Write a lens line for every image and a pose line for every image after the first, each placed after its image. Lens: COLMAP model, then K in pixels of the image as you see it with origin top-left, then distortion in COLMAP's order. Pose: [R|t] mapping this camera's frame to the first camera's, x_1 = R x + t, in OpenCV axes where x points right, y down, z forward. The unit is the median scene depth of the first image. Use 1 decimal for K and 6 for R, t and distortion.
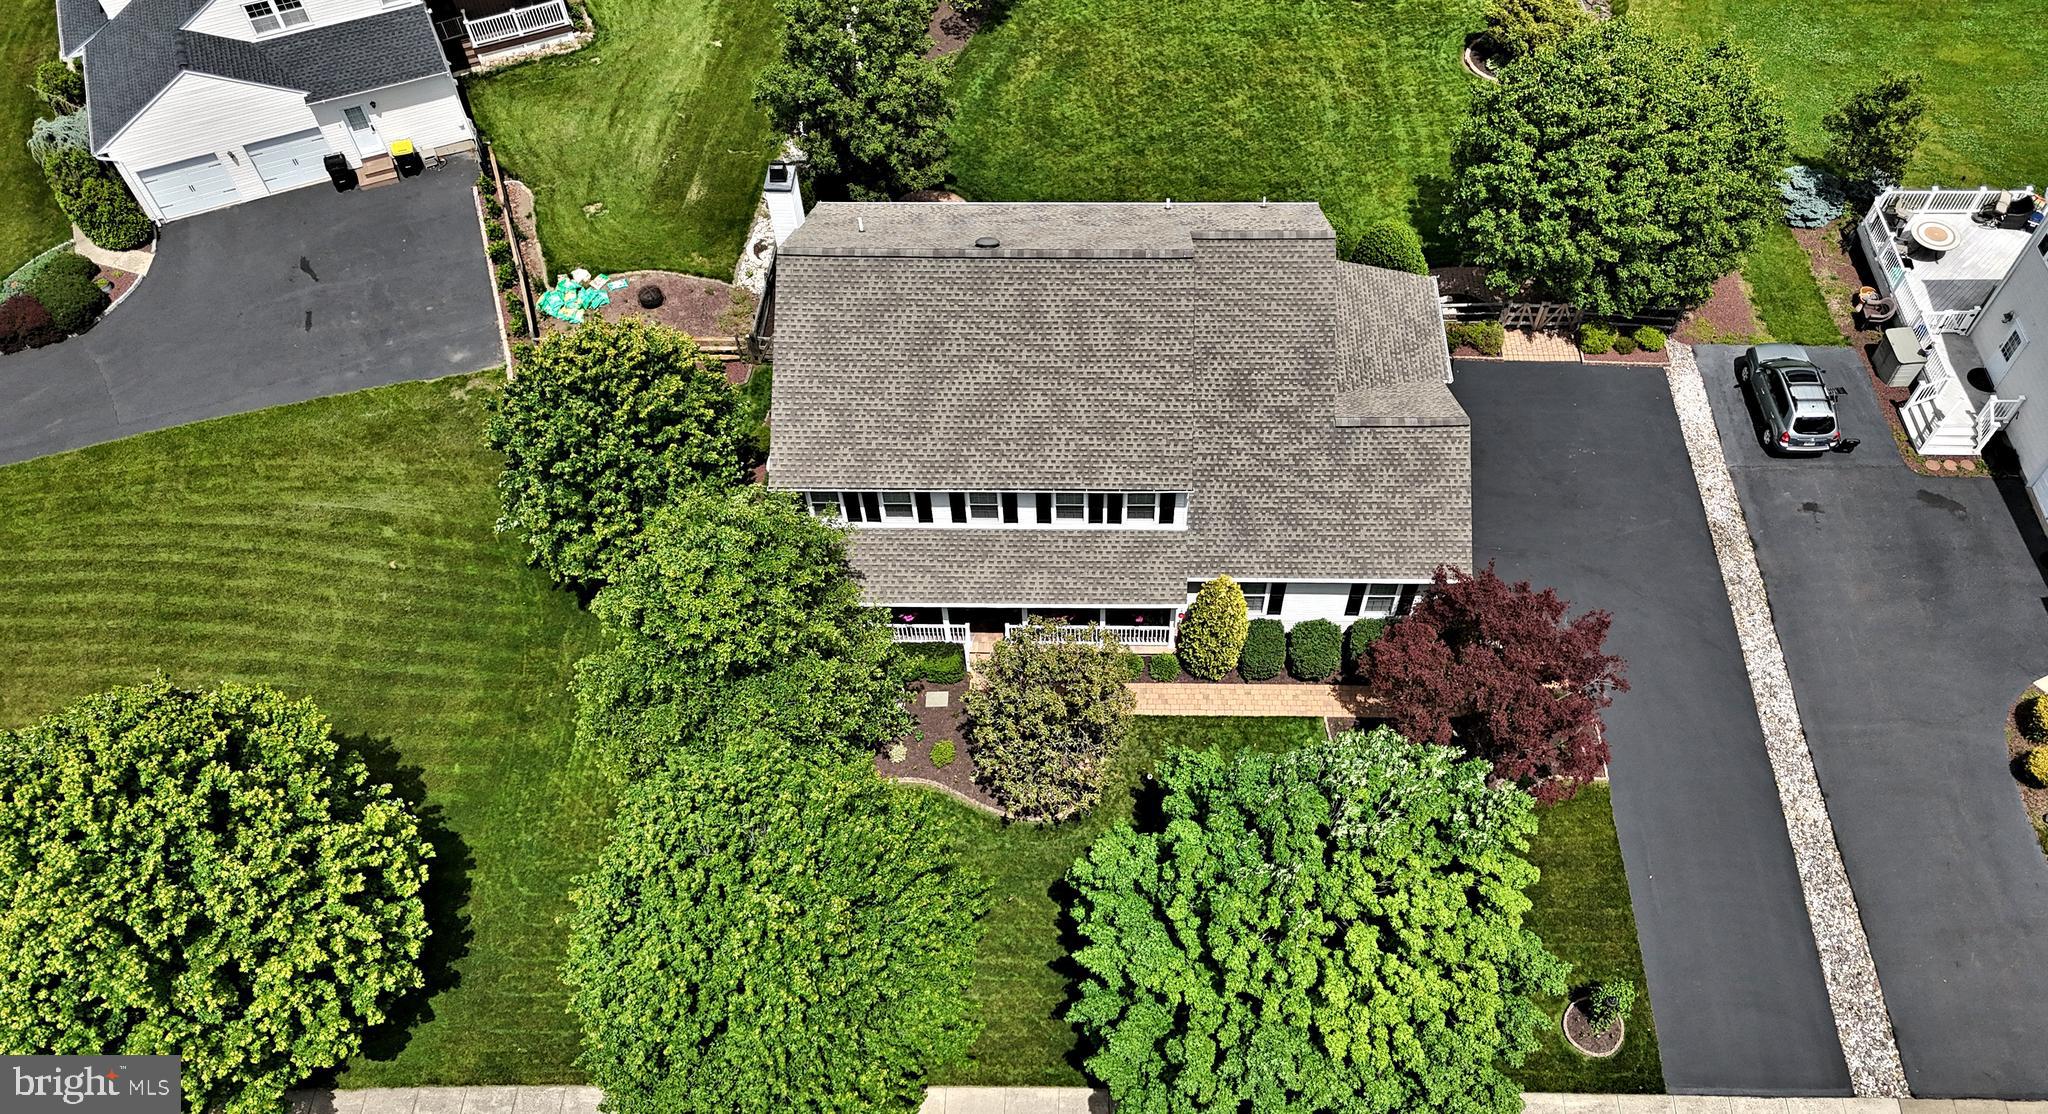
lens RADIAL K [[1534.6, 0, 1100.8], [0, 1534.6, 520.0], [0, 0, 1]] dist [0.048326, -0.037210]
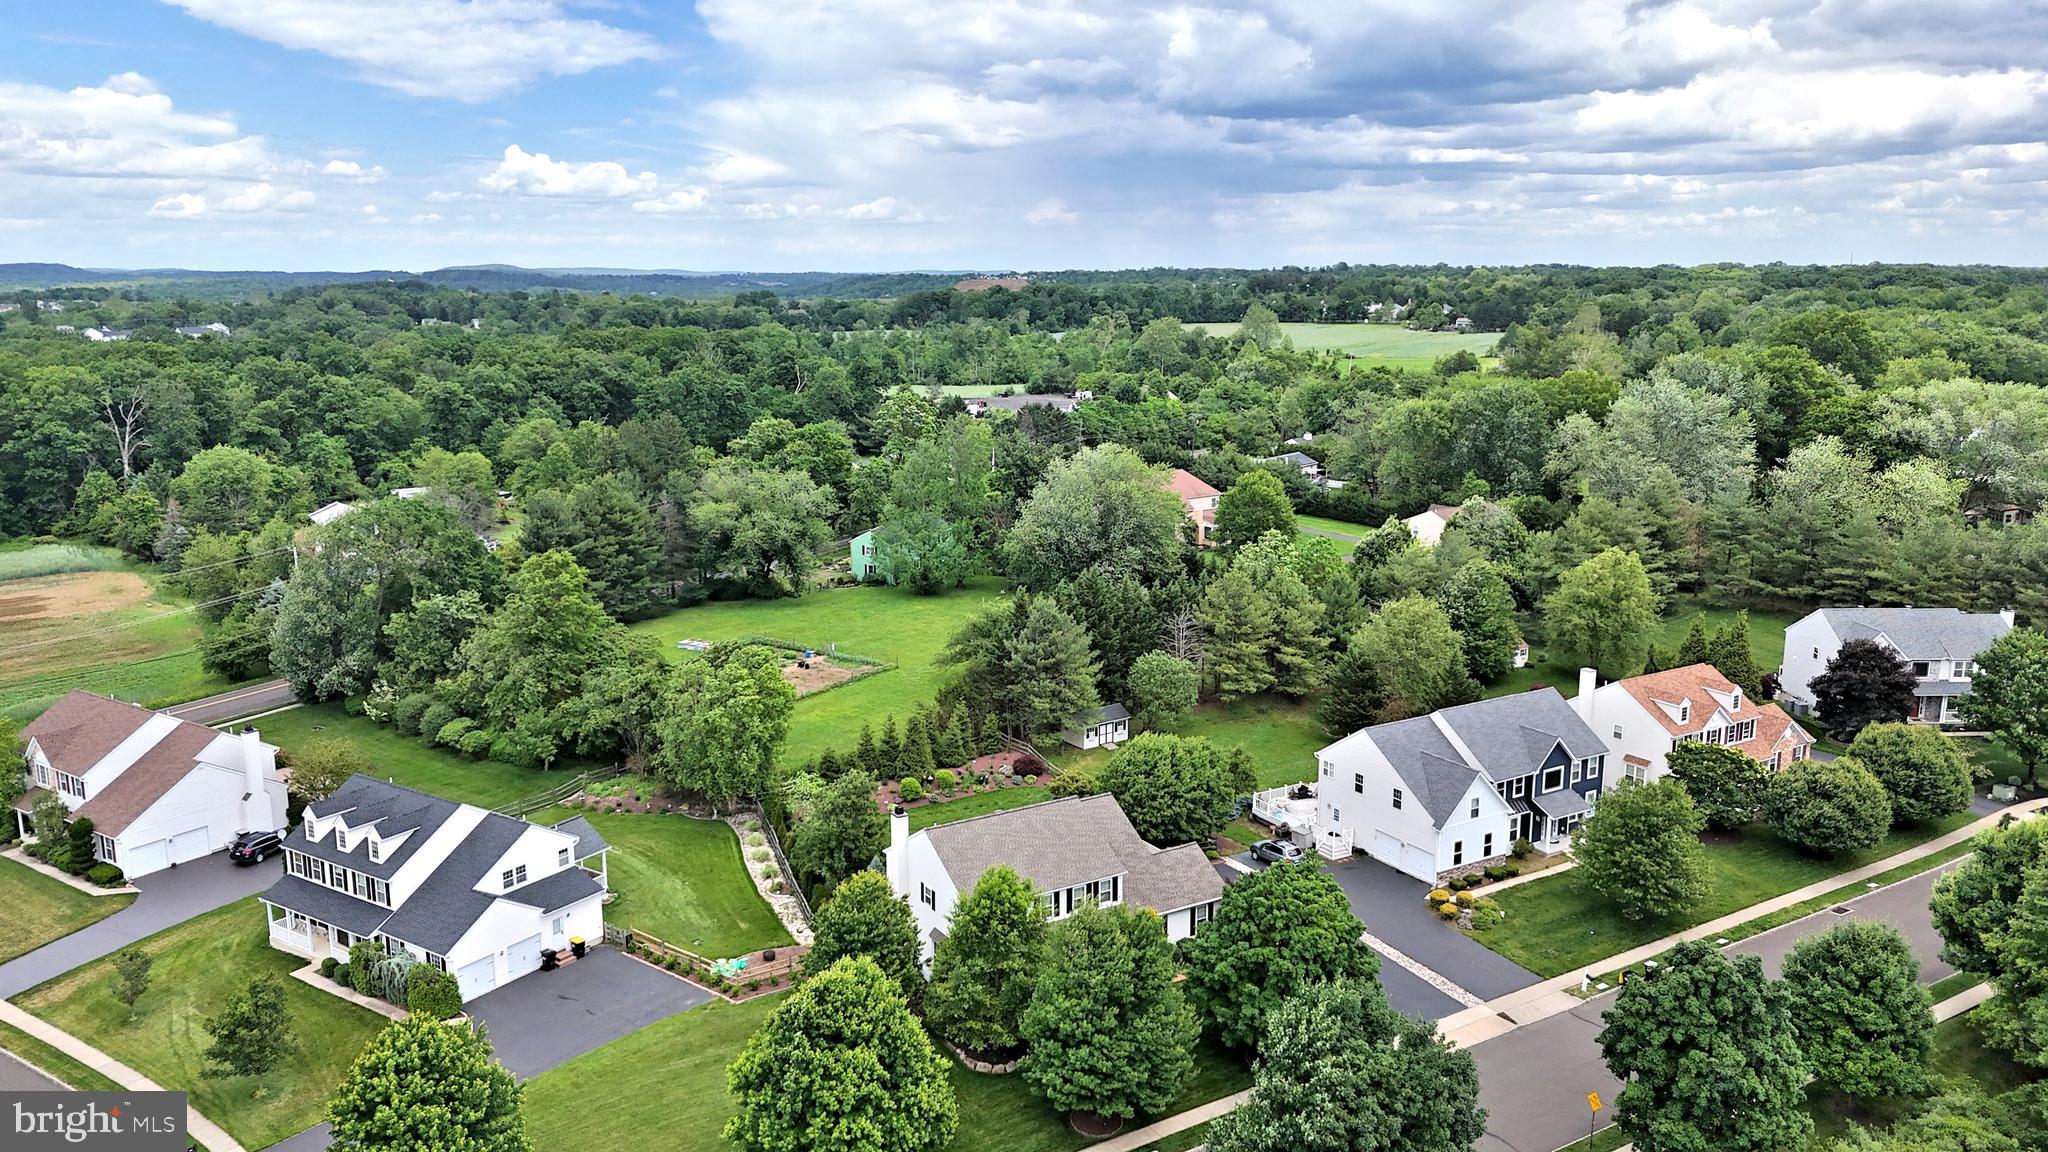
lens RADIAL K [[1511.8, 0, 1022.9], [0, 1511.8, 575.5], [0, 0, 1]] dist [0.068464, -0.065550]
pose [[0.848622, -0.101342, 0.519202, -0.986149], [0.419278, 0.727318, -0.543335, 0.675317], [-0.322562, 0.678777, 0.659709, -0.633184]]
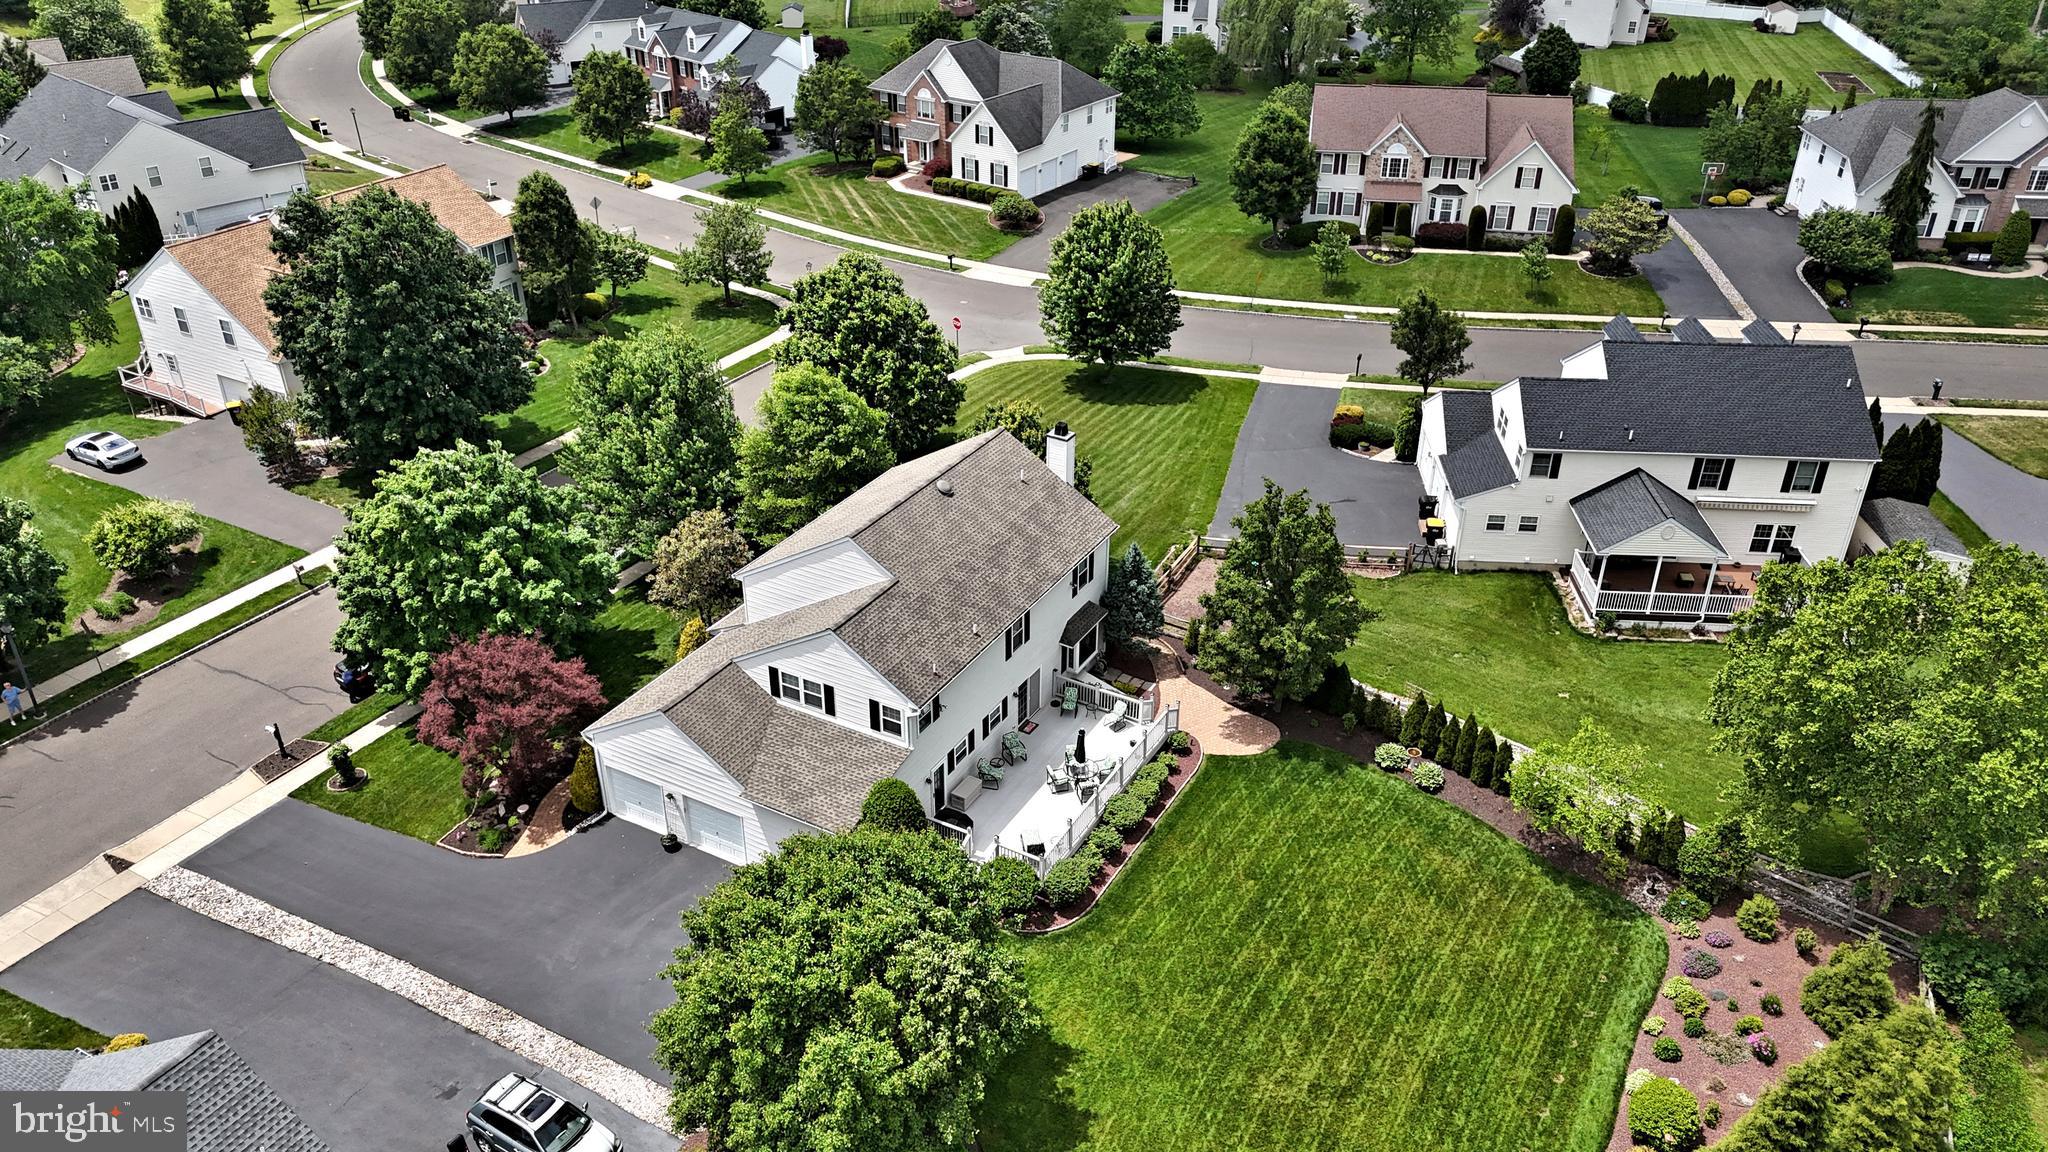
lens RADIAL K [[1511.8, 0, 1020.5], [0, 1511.8, 570.1], [0, 0, 1]] dist [0.068464, -0.065550]
pose [[-0.481896, 0.435170, -0.760528, 0.821515], [-0.696262, 0.336778, 0.633877, -0.907548], [0.531973, 0.834990, 0.140700, 0.746750]]
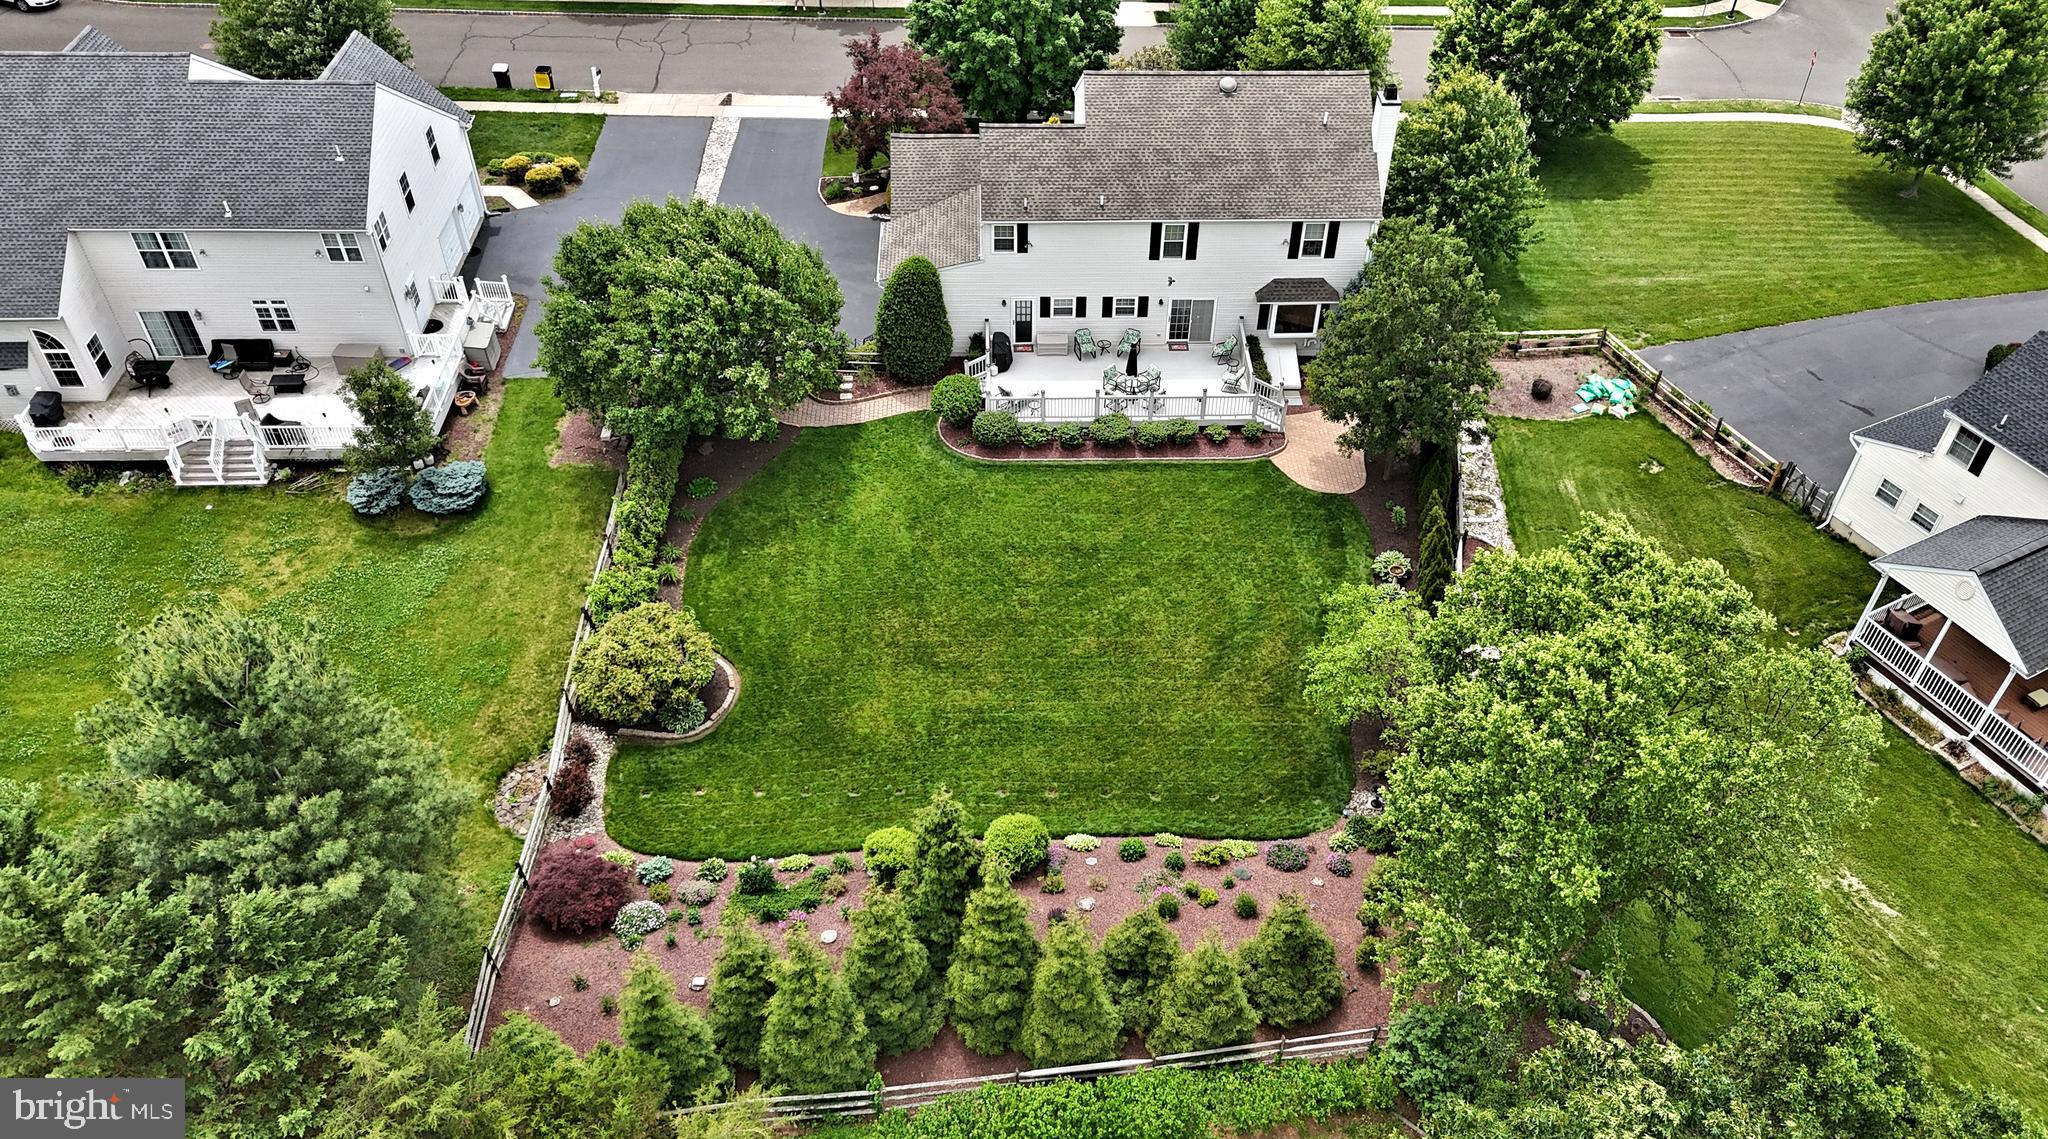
lens RADIAL K [[1511.8, 0, 1080.6], [0, 1511.8, 618.9], [0, 0, 1]] dist [0.068464, -0.065550]
pose [[-0.997796, 0.030178, -0.059095, 0.129463], [-0.062092, -0.110596, 0.991924, -1.344687], [0.023399, 0.993407, 0.112226, 1.098541]]
